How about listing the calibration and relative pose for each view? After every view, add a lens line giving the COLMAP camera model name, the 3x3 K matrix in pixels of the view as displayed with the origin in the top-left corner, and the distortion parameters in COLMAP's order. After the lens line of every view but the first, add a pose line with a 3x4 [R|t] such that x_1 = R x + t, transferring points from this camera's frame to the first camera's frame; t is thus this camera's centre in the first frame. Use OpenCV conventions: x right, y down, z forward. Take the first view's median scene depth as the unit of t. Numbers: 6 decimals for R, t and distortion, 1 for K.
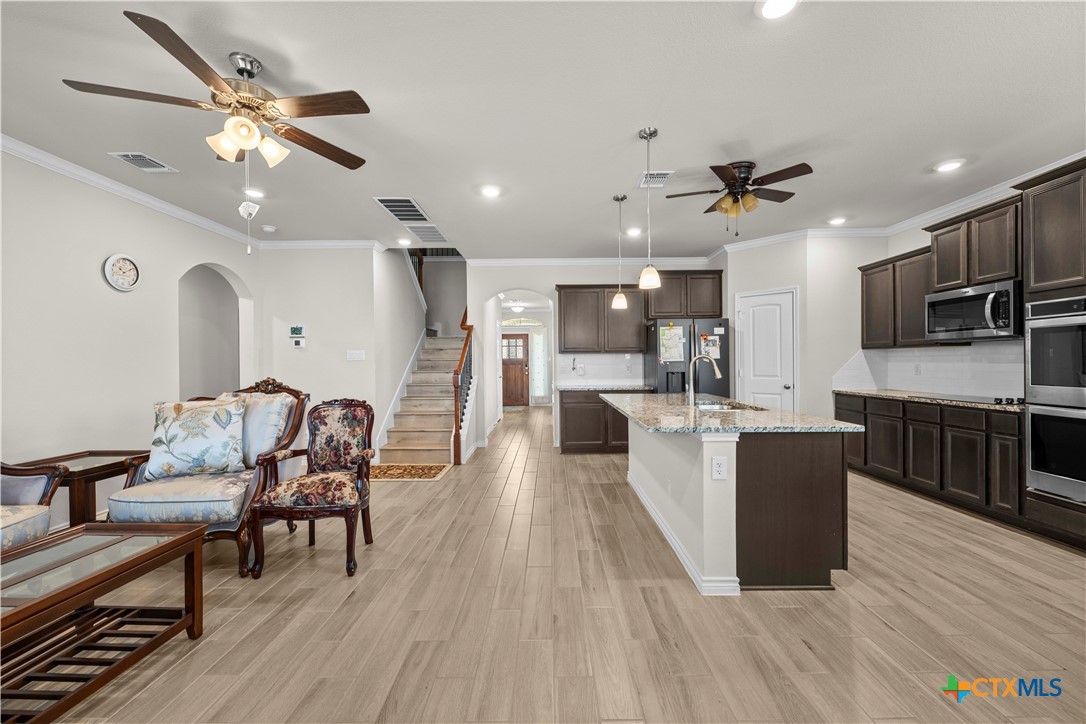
lens RADIAL K [[427.9, 0, 549.9], [0, 427.9, 361.5], [0, 0, 1]] dist [0.002119, -0.000406]
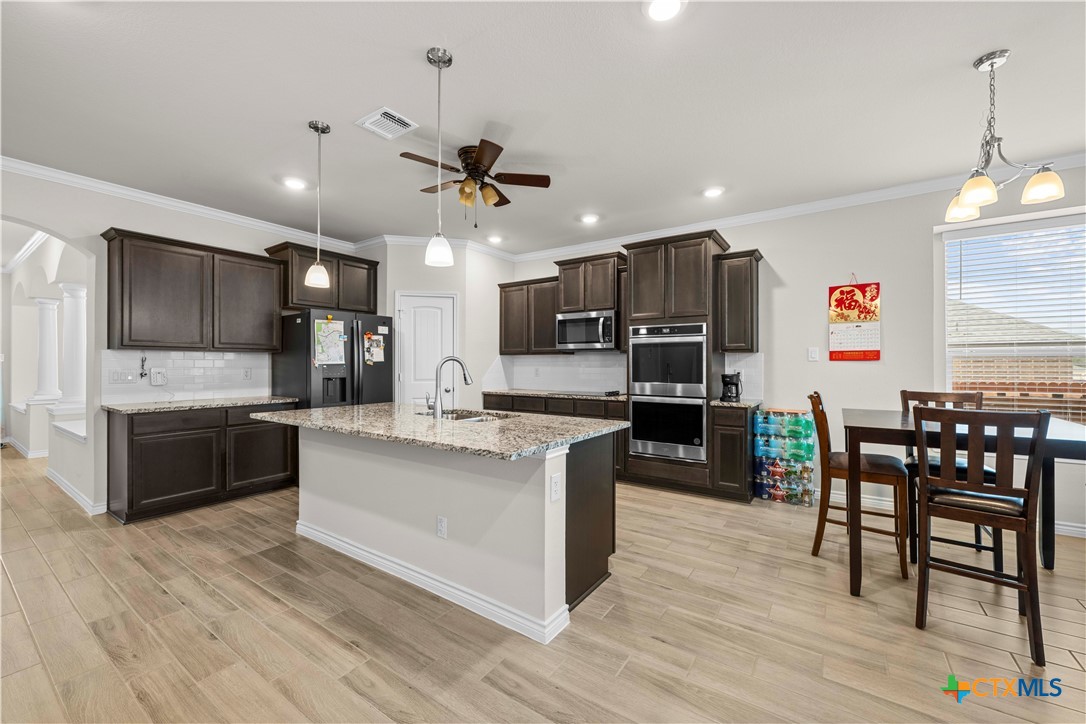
lens RADIAL K [[427.9, 0, 550.6], [0, 427.9, 362.1], [0, 0, 1]] dist [0.002119, -0.000406]
pose [[0.559907, 0.011743, 0.828472, -0.195661], [-0.005985, 0.999931, -0.010128, 0.001766], [-0.828534, 0.000713, 0.559938, 0.304866]]
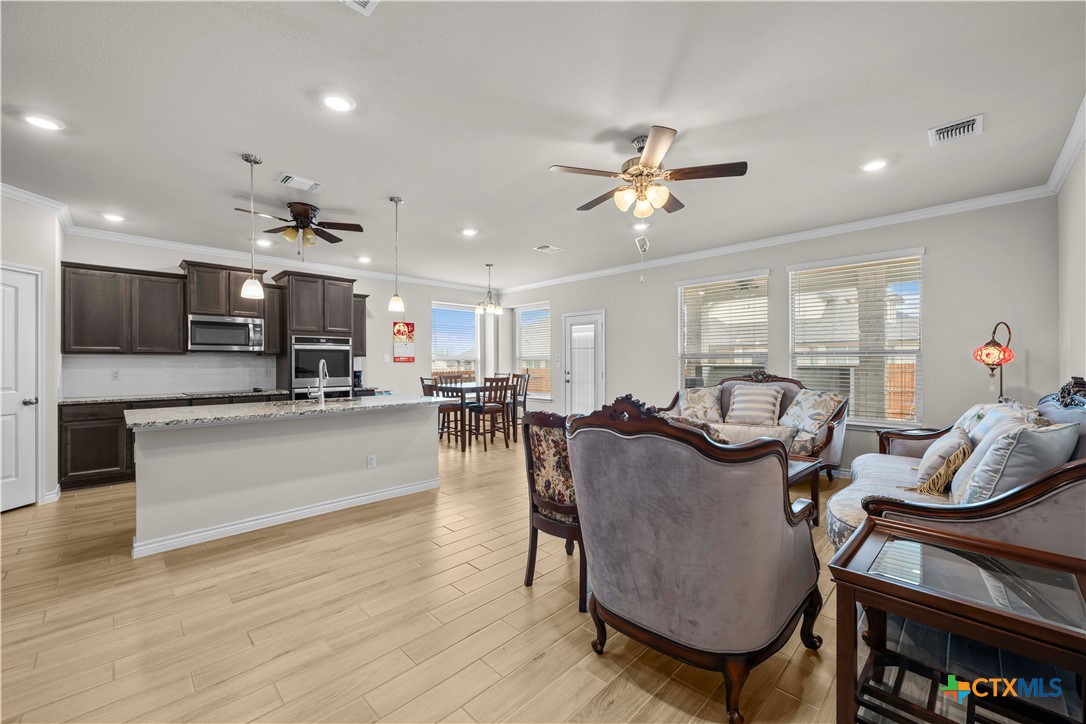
lens RADIAL K [[427.9, 0, 546.1], [0, 427.9, 363.6], [0, 0, 1]] dist [0.002119, -0.000406]
pose [[-0.707036, 0.008394, 0.707128, -0.777691], [0.006783, 0.999964, -0.005088, 0.004281], [-0.707145, 0.001200, -0.707067, 1.175237]]
